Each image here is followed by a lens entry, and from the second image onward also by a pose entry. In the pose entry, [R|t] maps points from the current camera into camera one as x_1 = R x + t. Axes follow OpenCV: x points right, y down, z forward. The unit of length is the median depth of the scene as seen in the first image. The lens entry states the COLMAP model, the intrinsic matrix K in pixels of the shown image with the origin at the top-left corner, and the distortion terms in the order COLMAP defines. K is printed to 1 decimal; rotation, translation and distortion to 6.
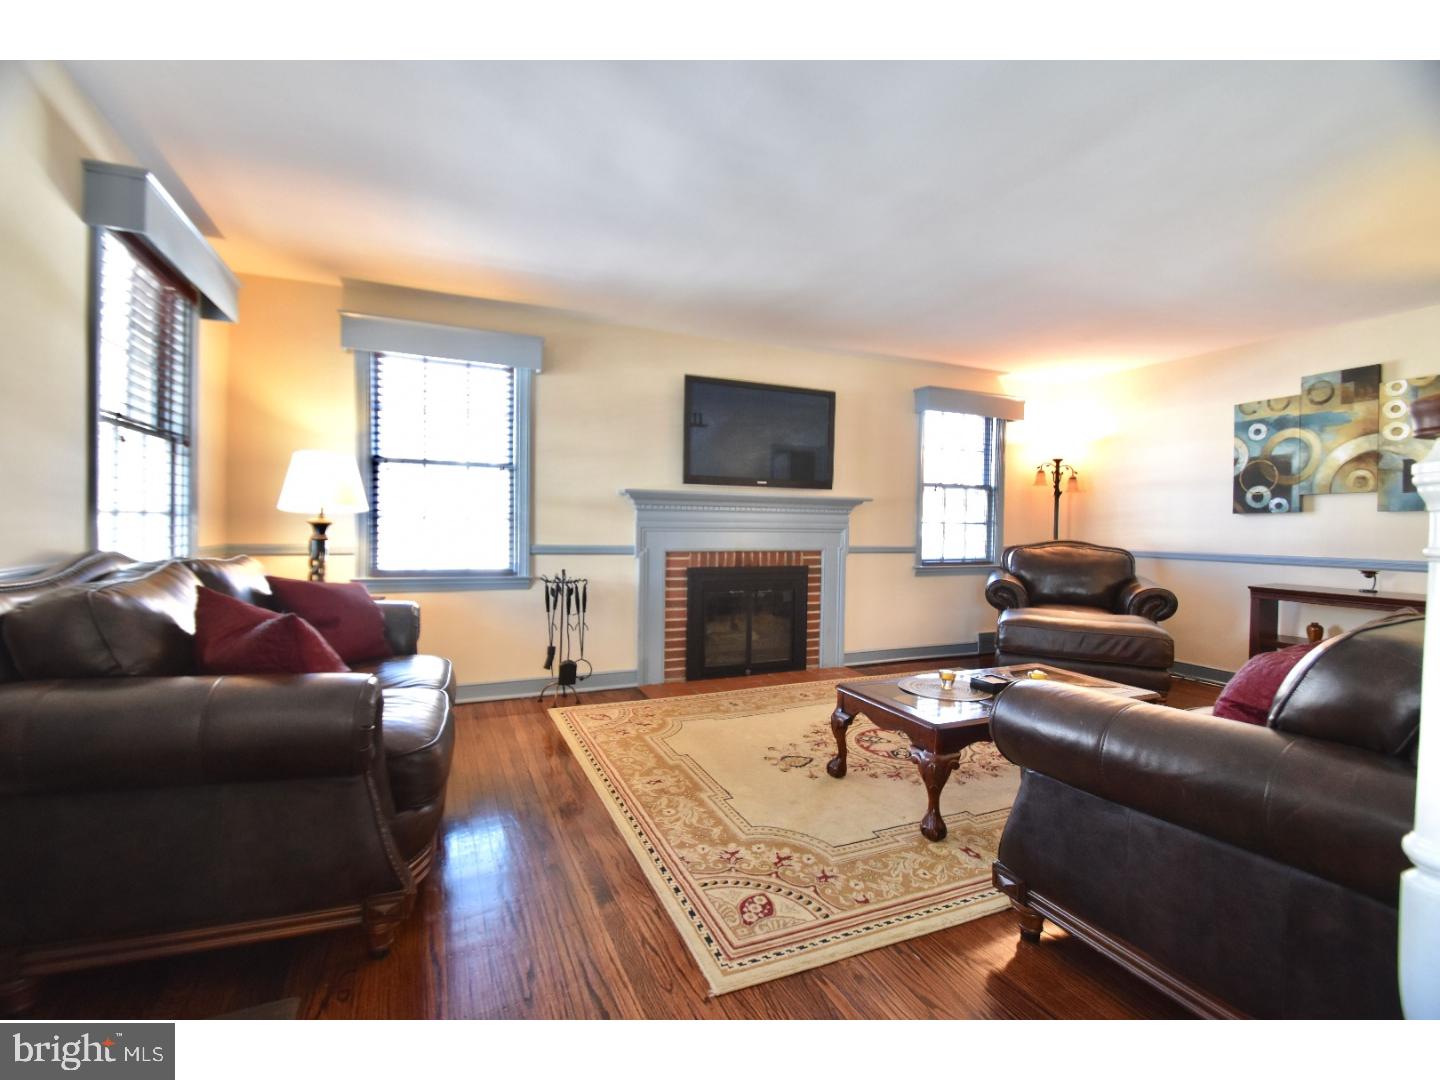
lens RADIAL K [[638.6, 0, 704.2], [0, 638.6, 538.9], [0, 0, 1]] dist [0.006152, -0.012225]
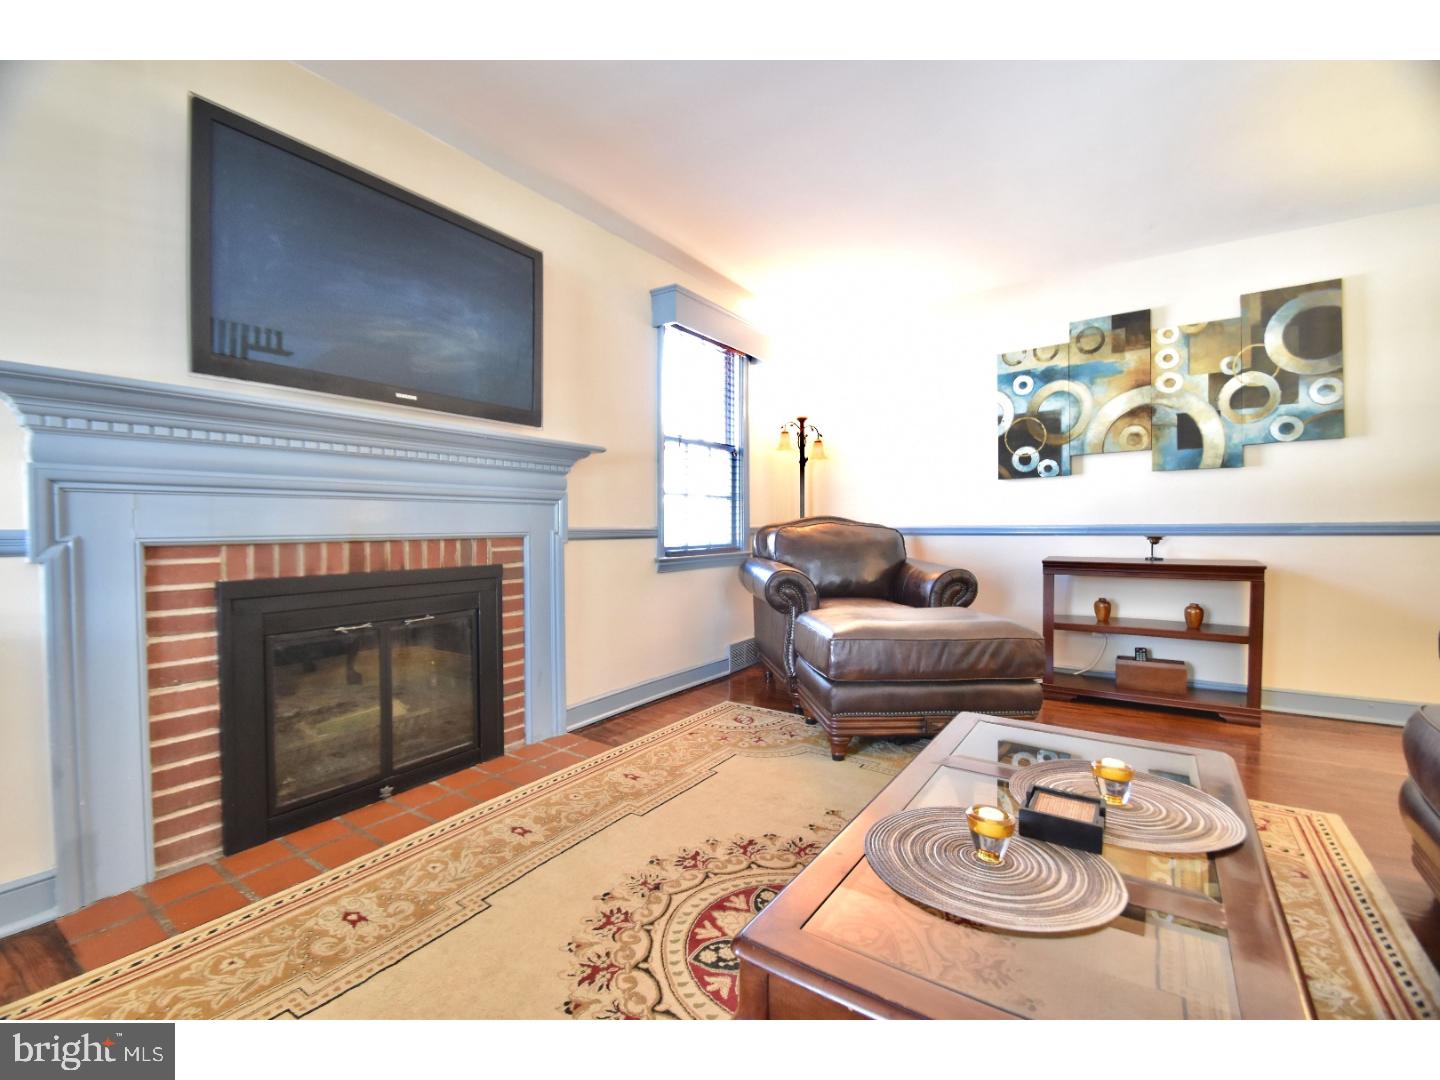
lens RADIAL K [[638.6, 0, 704.2], [0, 638.6, 538.9], [0, 0, 1]] dist [0.006152, -0.012225]
pose [[0.853145, -0.030326, 0.520792, 0.028853], [0.031593, 0.999480, 0.006447, 0.024220], [-0.520716, 0.010953, 0.853659, 0.482368]]
